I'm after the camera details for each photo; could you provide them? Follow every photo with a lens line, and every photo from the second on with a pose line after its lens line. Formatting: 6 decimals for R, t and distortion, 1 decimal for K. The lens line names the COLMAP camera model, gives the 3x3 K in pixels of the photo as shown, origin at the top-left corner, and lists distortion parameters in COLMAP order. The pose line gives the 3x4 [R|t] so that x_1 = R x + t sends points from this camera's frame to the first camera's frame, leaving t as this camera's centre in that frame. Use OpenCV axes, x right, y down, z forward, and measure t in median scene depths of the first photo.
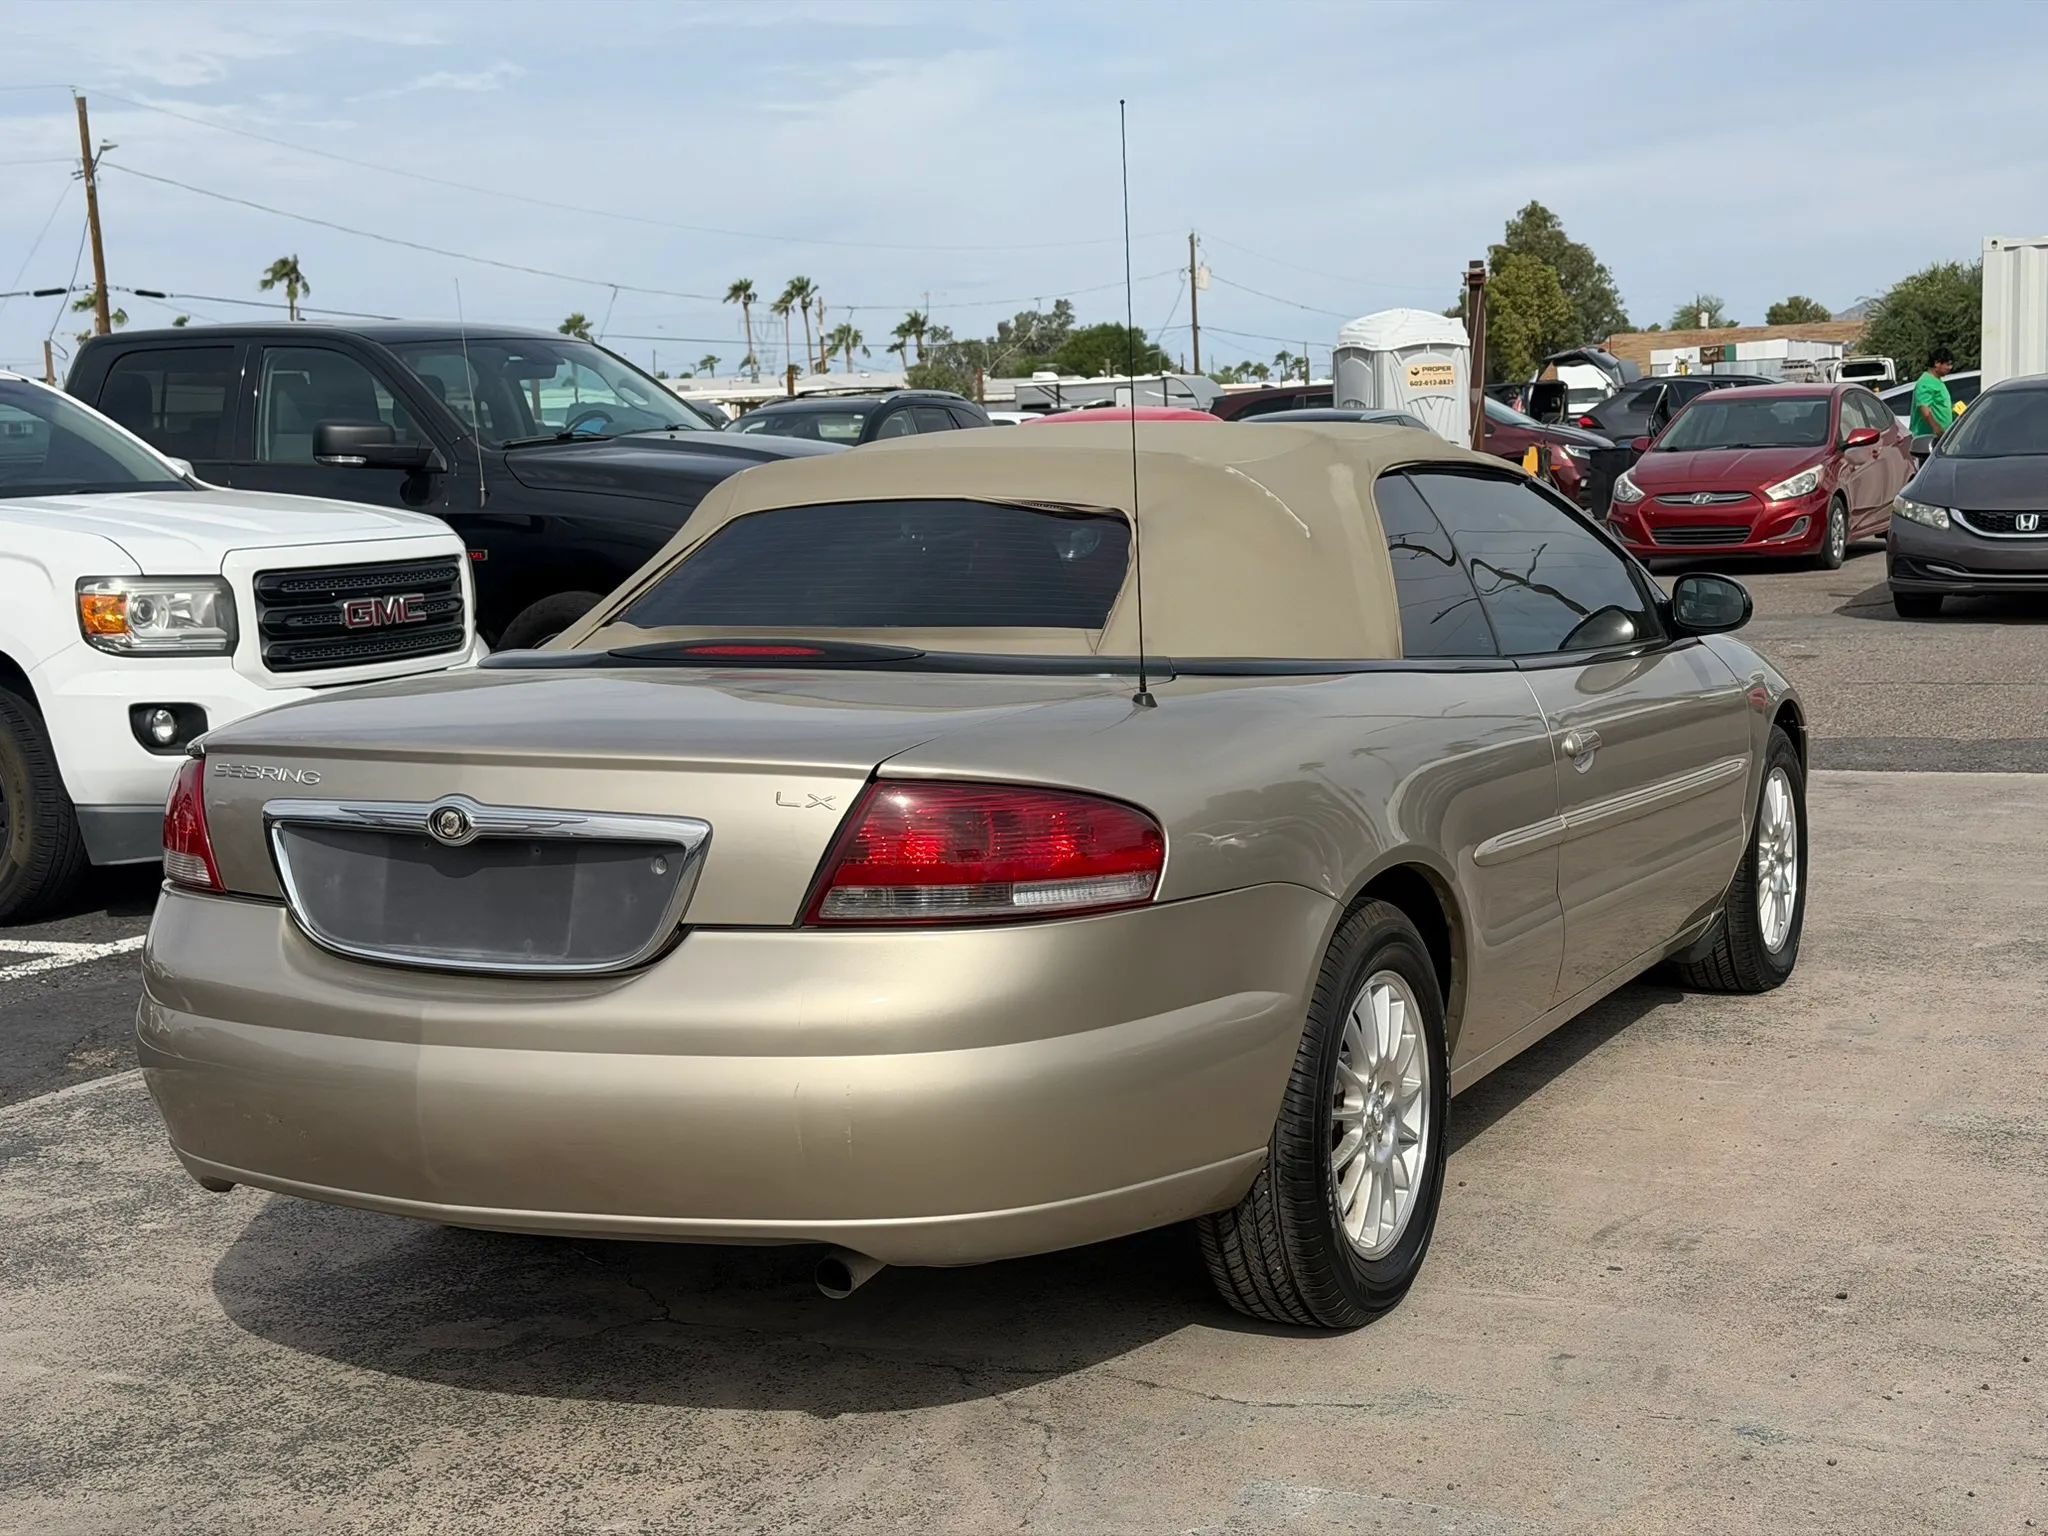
lens RADIAL K [[2849.5, 0, 1024.0], [0, 2849.5, 768.0], [0, 0, 1]] dist [0.245532, -0.595692]
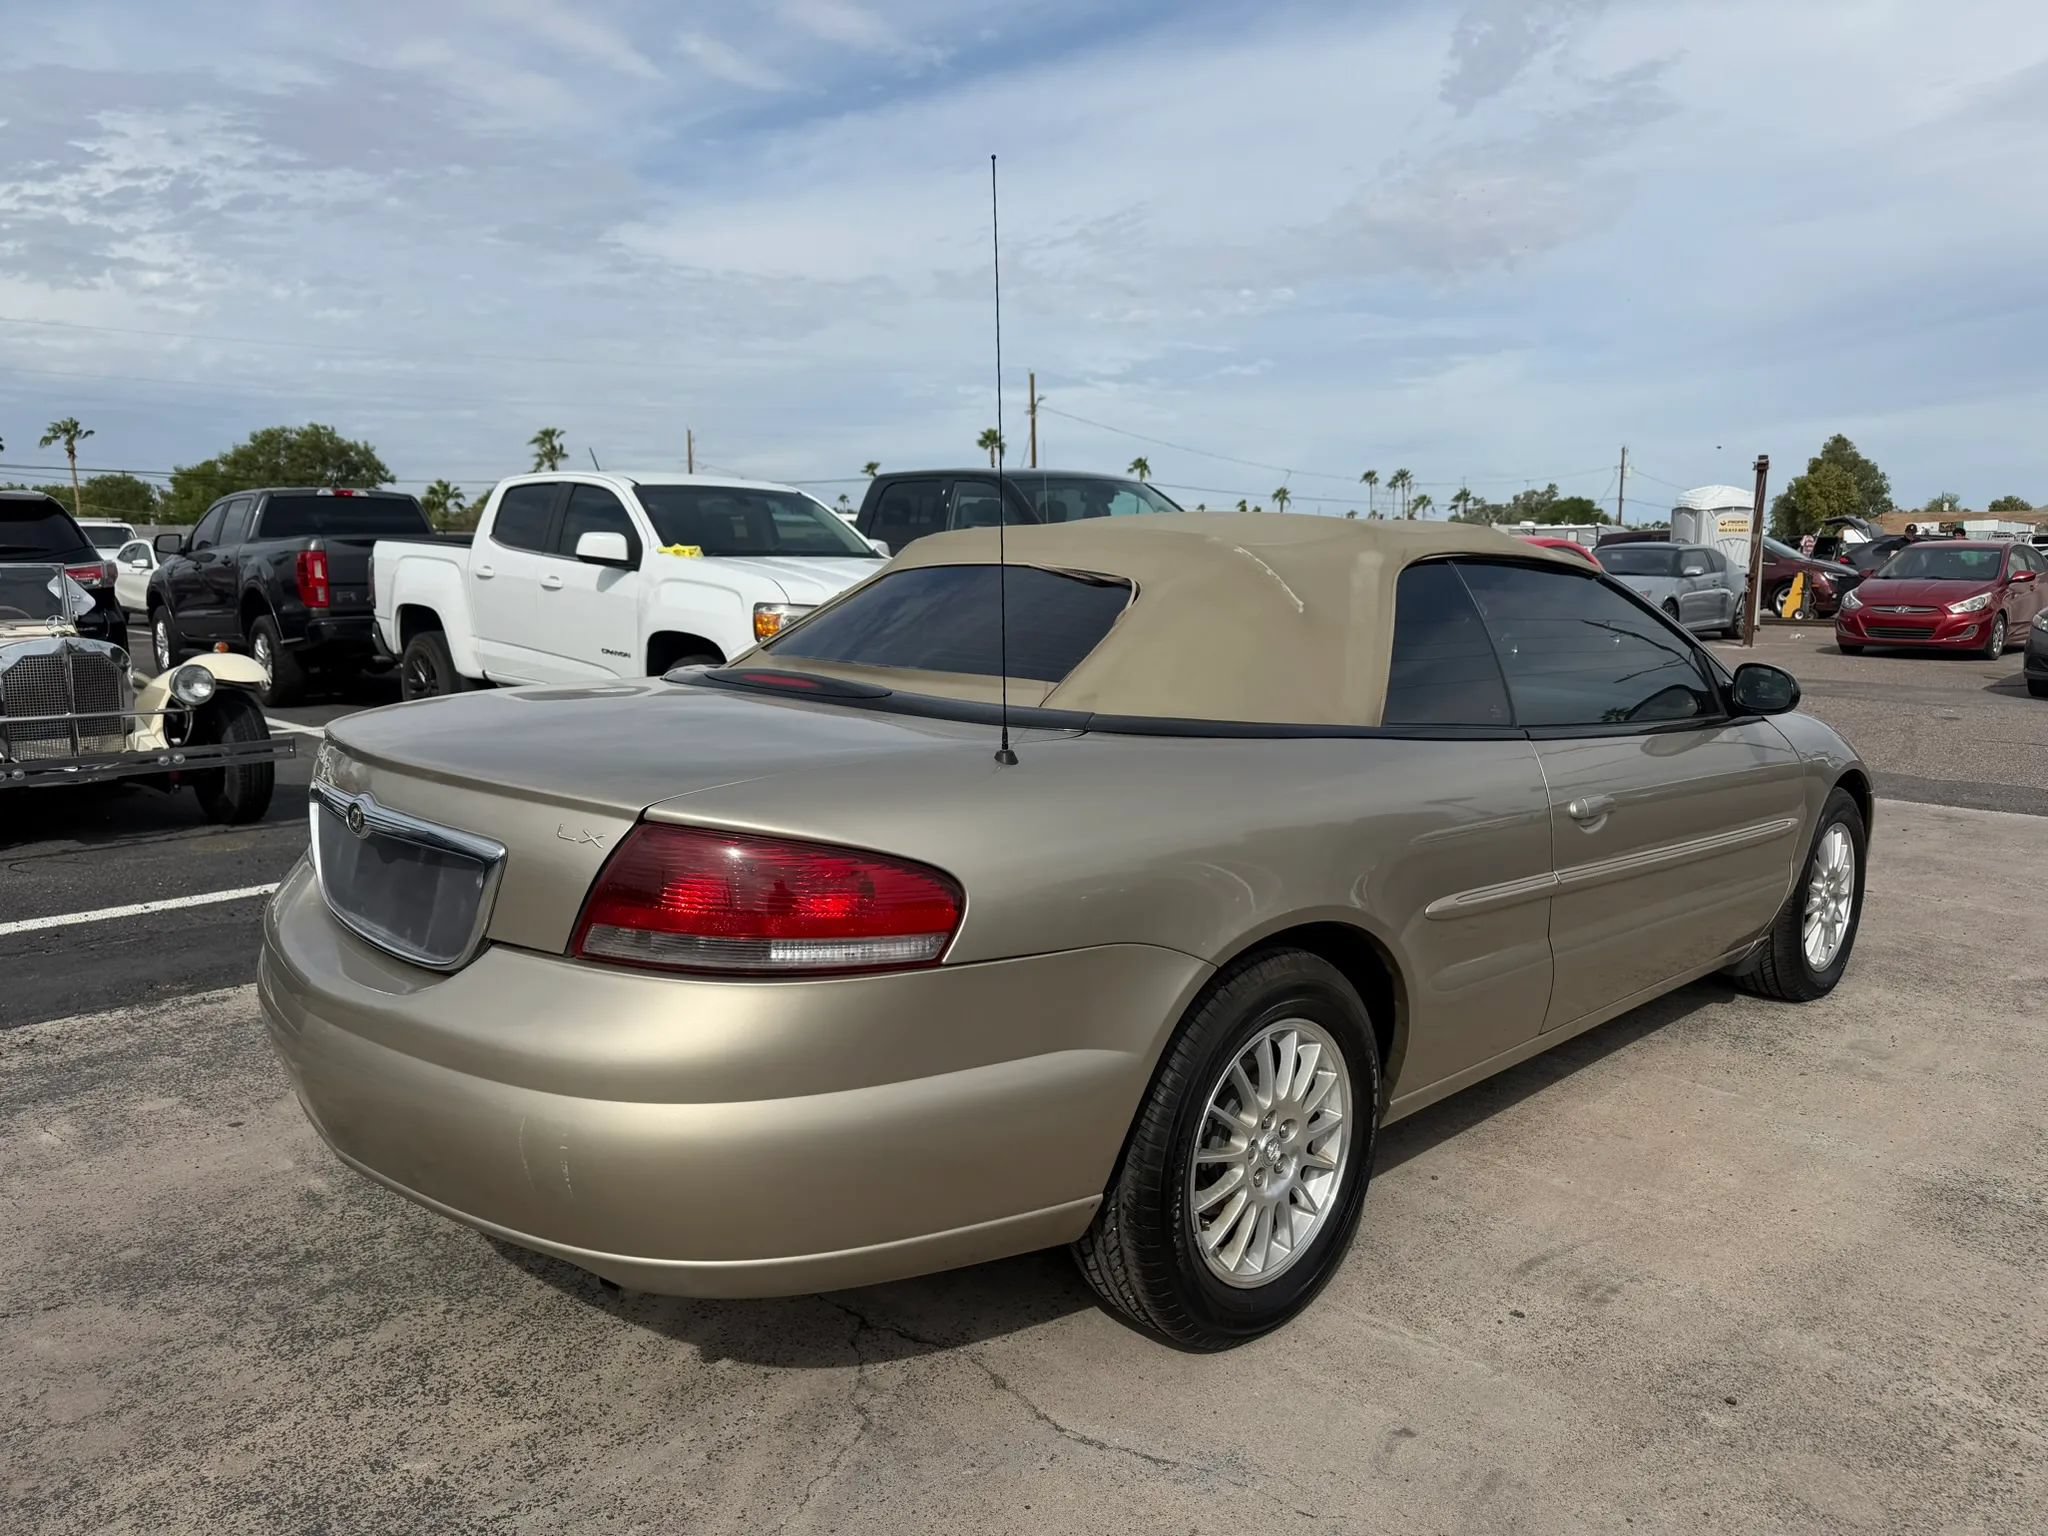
lens RADIAL K [[1454.7, 0, 1018.7], [0, 1454.7, 751.5], [0, 0, 1]] dist [0.035543, -0.047402]
pose [[0.944966, 0.084002, -0.316201, 0.126109], [-0.076524, 0.996417, 0.036018, -0.026733], [0.318093, -0.009839, 0.948008, 0.296261]]
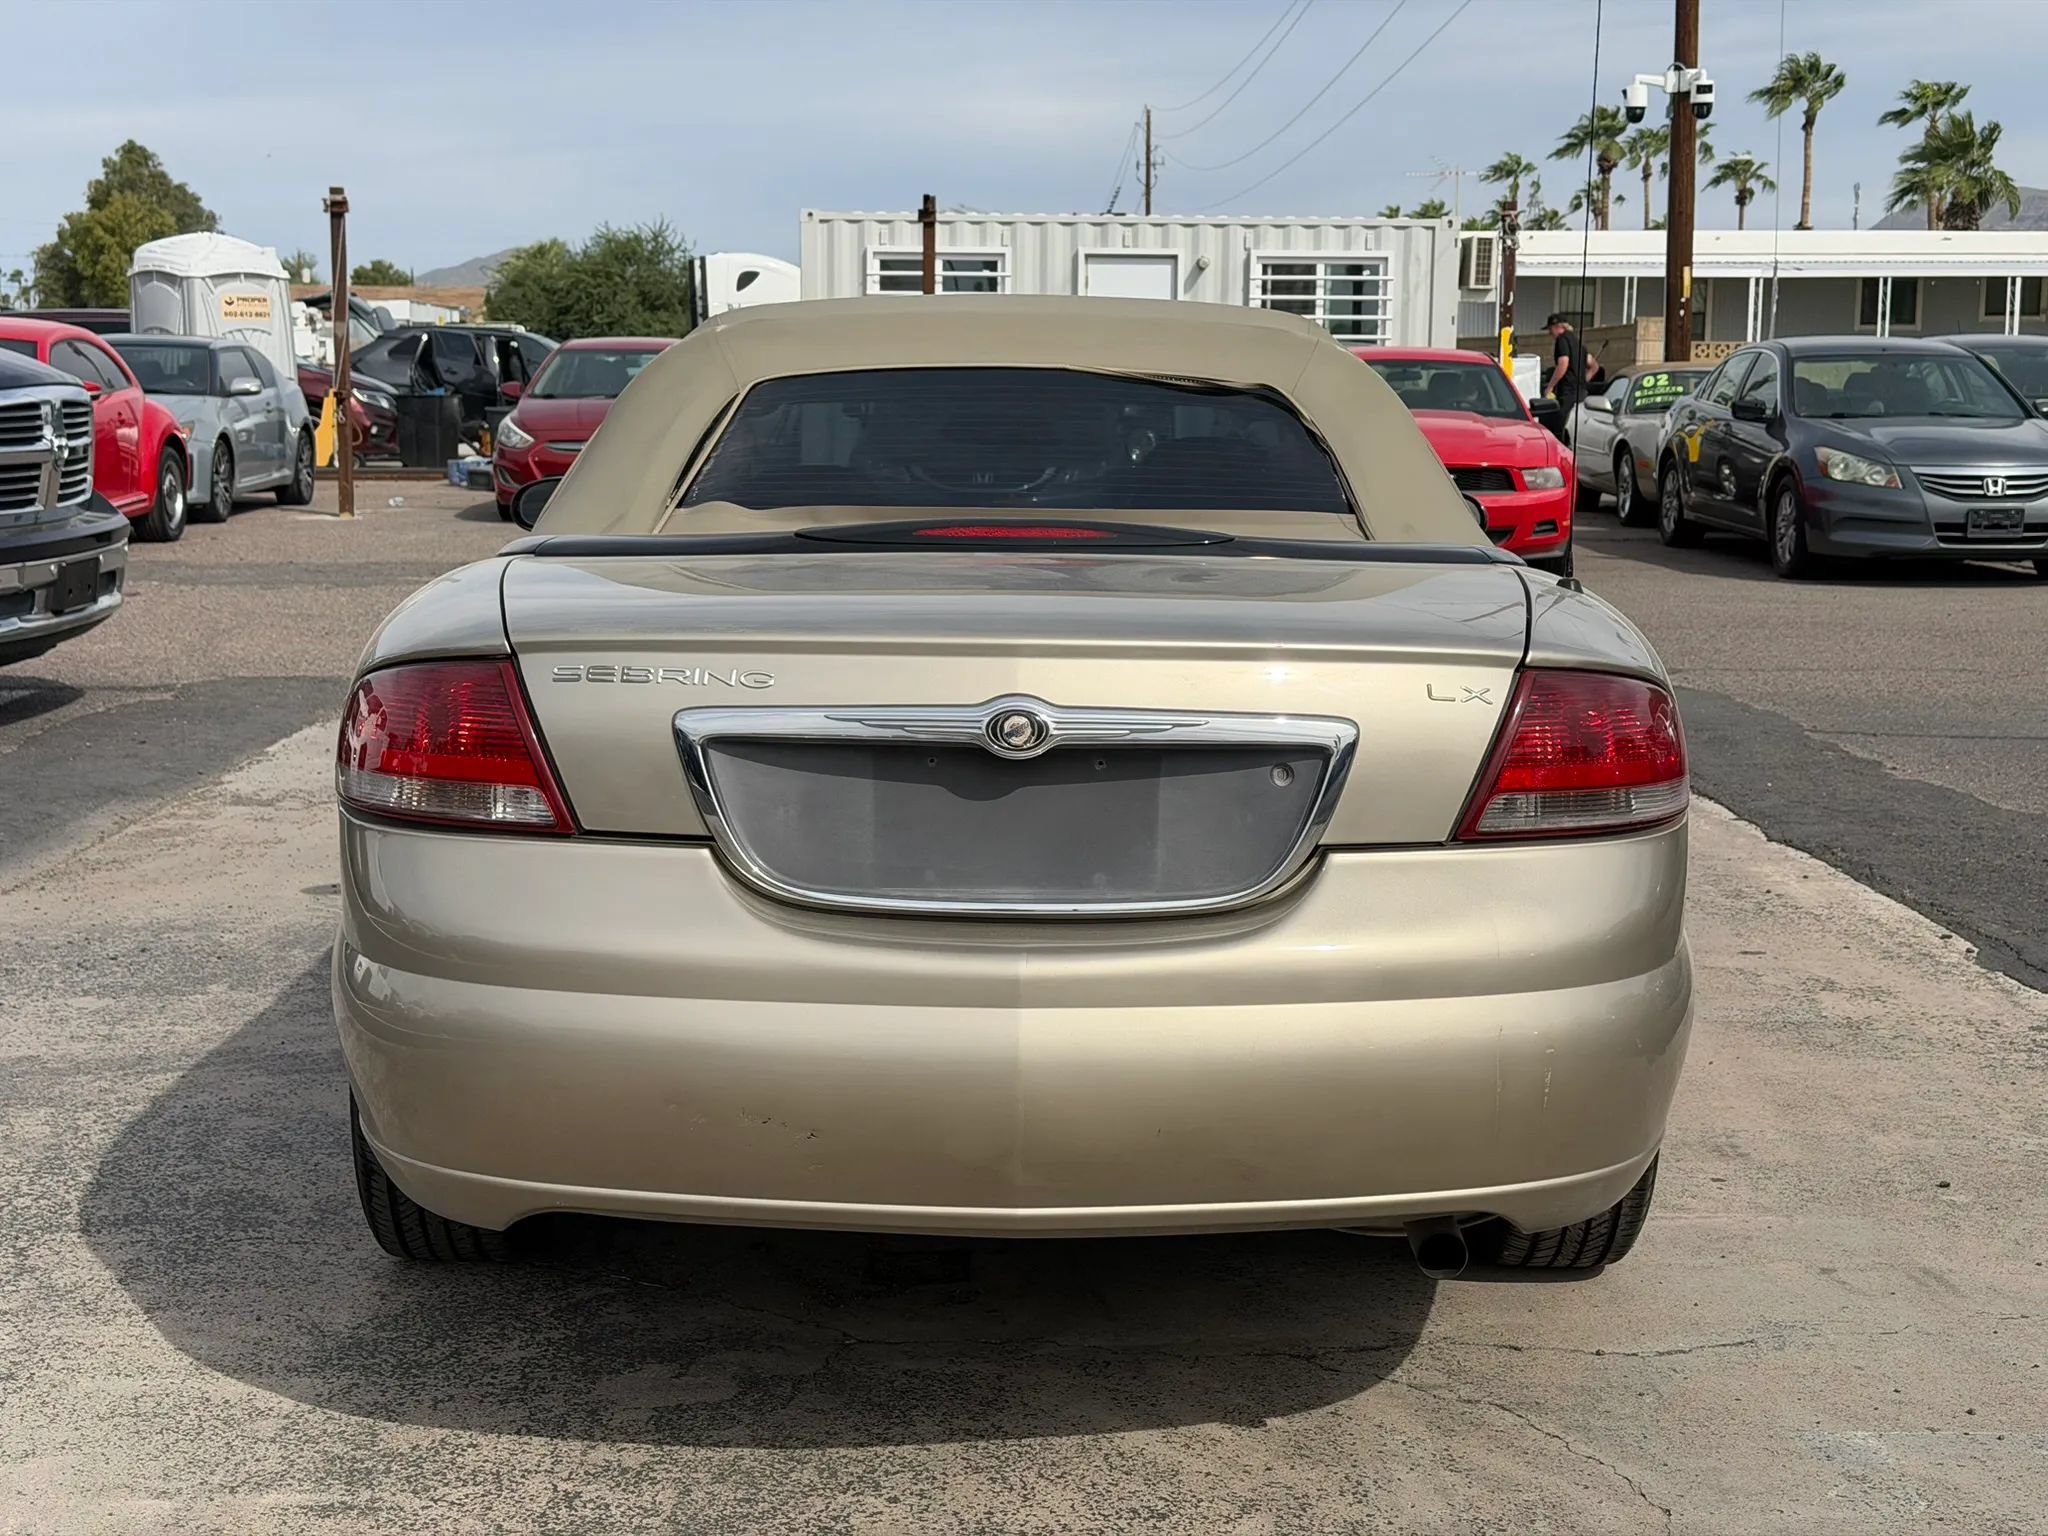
lens RADIAL K [[2849.5, 0, 1024.0], [0, 2849.5, 768.0], [0, 0, 1]] dist [0.245532, -0.595692]
pose [[0.885627, -0.023639, 0.463796, -0.312419], [0.017549, 0.999694, 0.017443, 0.008699], [-0.464066, -0.007309, 0.885771, 0.166187]]
